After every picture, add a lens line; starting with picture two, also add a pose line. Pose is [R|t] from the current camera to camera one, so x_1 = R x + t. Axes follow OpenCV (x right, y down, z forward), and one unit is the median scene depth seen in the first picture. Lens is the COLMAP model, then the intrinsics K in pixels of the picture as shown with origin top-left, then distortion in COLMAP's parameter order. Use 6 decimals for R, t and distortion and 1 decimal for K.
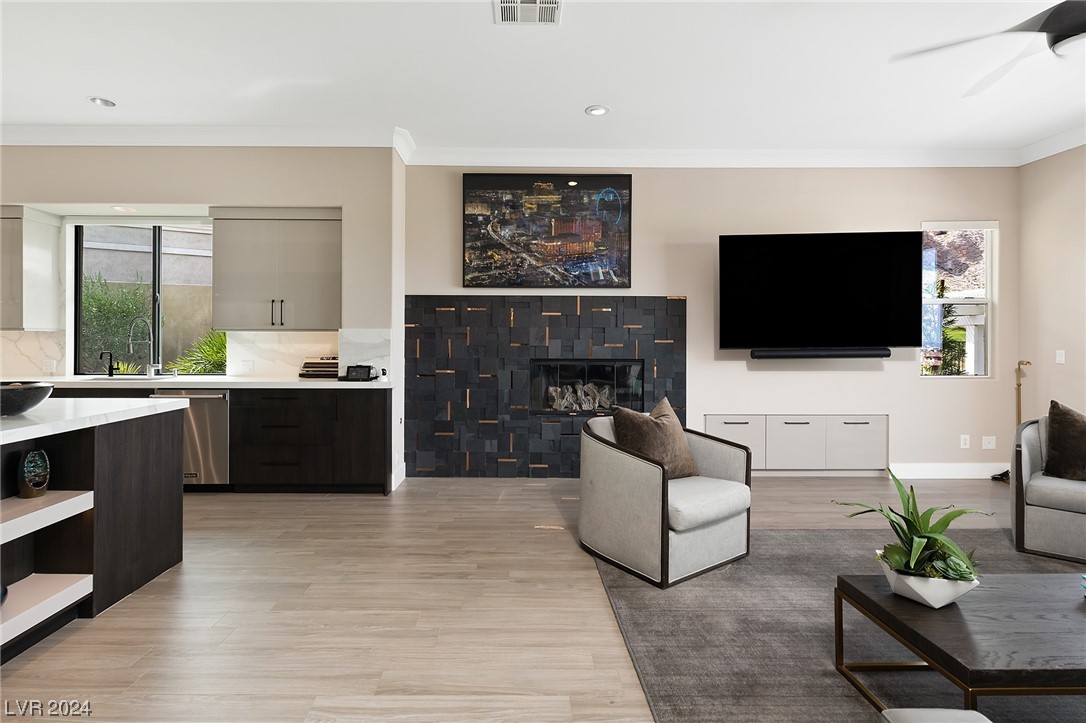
lens RADIAL K [[523.4, 0, 518.0], [0, 523.4, 342.2], [0, 0, 1]] dist [0.004209, -0.000093]
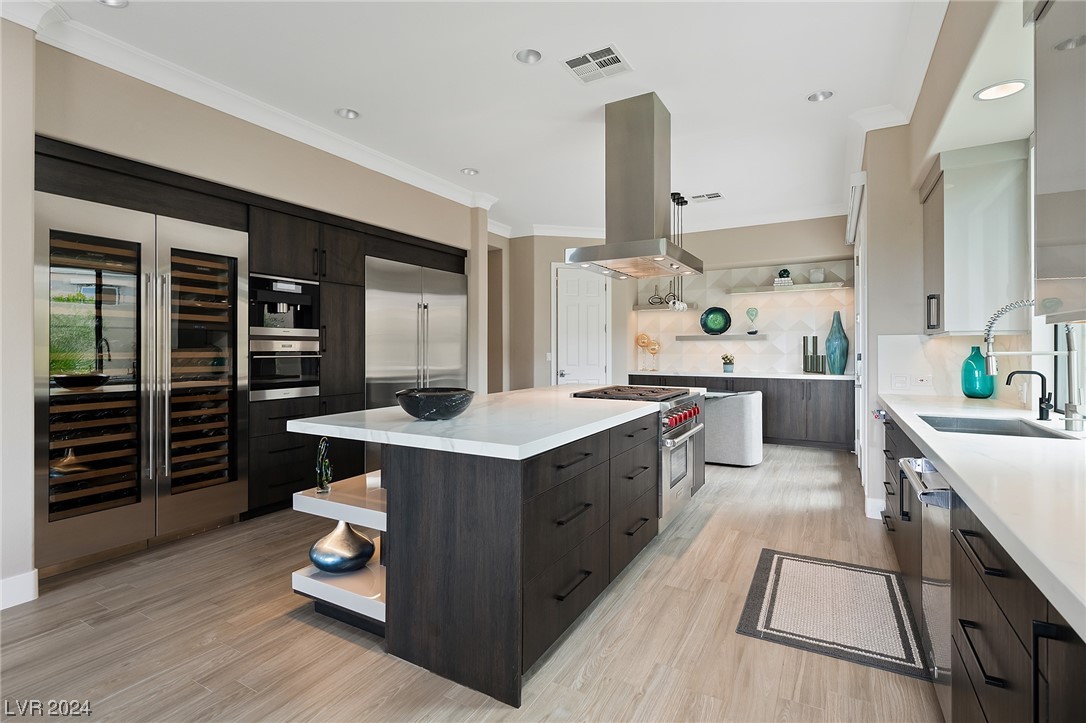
lens RADIAL K [[523.4, 0, 518.0], [0, 523.4, 342.2], [0, 0, 1]] dist [0.004209, -0.000093]
pose [[-0.521084, -0.011762, -0.853424, -0.066342], [0.000872, 0.999897, -0.014313, -0.002889], [0.853505, -0.008202, -0.521020, 0.814846]]
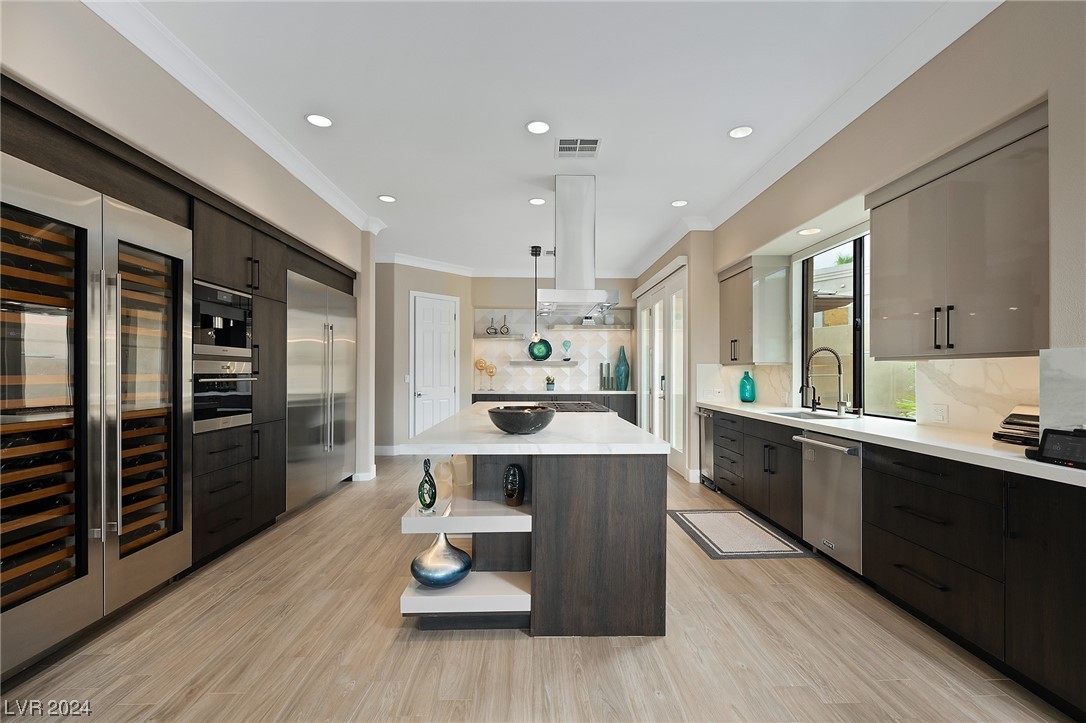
lens RADIAL K [[480.2, 0, 543.0], [0, 480.2, 361.5], [0, 0, 1]] dist [-0.003733, -0.000896]
pose [[0.026810, -0.022836, -0.999380, 0.081771], [-0.002613, 0.999734, -0.022914, -0.003034], [0.999637, 0.003225, 0.026743, 0.482119]]
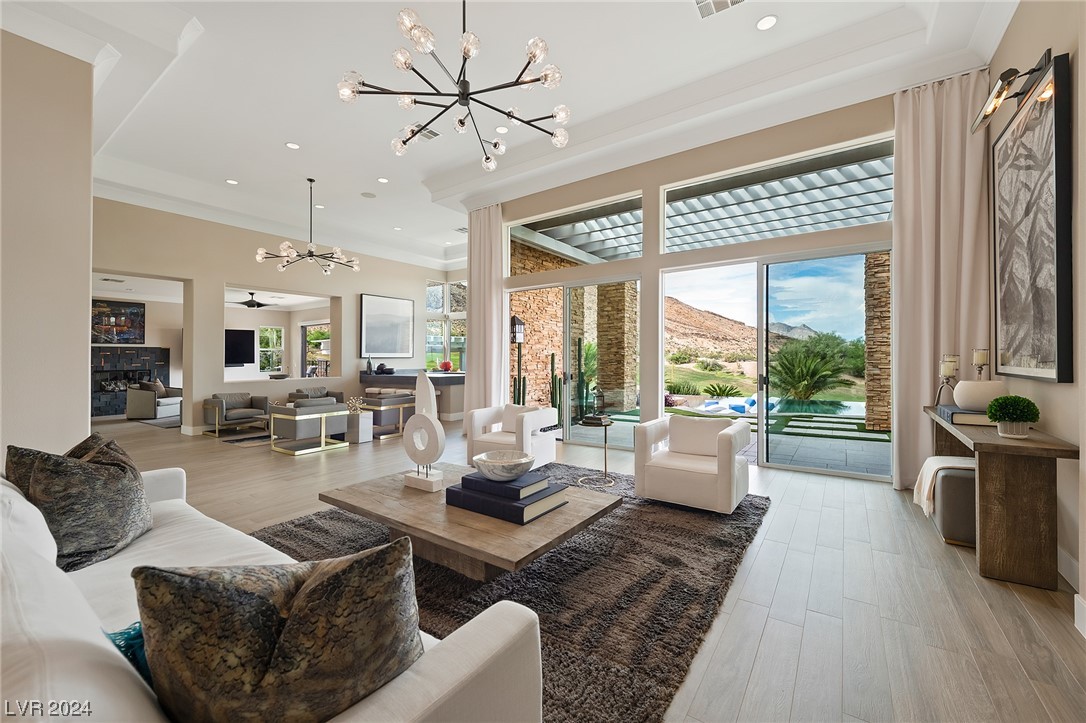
lens RADIAL K [[431.3, 0, 531.0], [0, 431.3, 348.8], [0, 0, 1]] dist [0.000507, -0.000011]
pose [[0.582414, 0.009087, 0.812841, -0.455132], [0.012431, 0.999721, -0.020083, -0.007712], [-0.812797, 0.021801, 0.582139, -2.014198]]
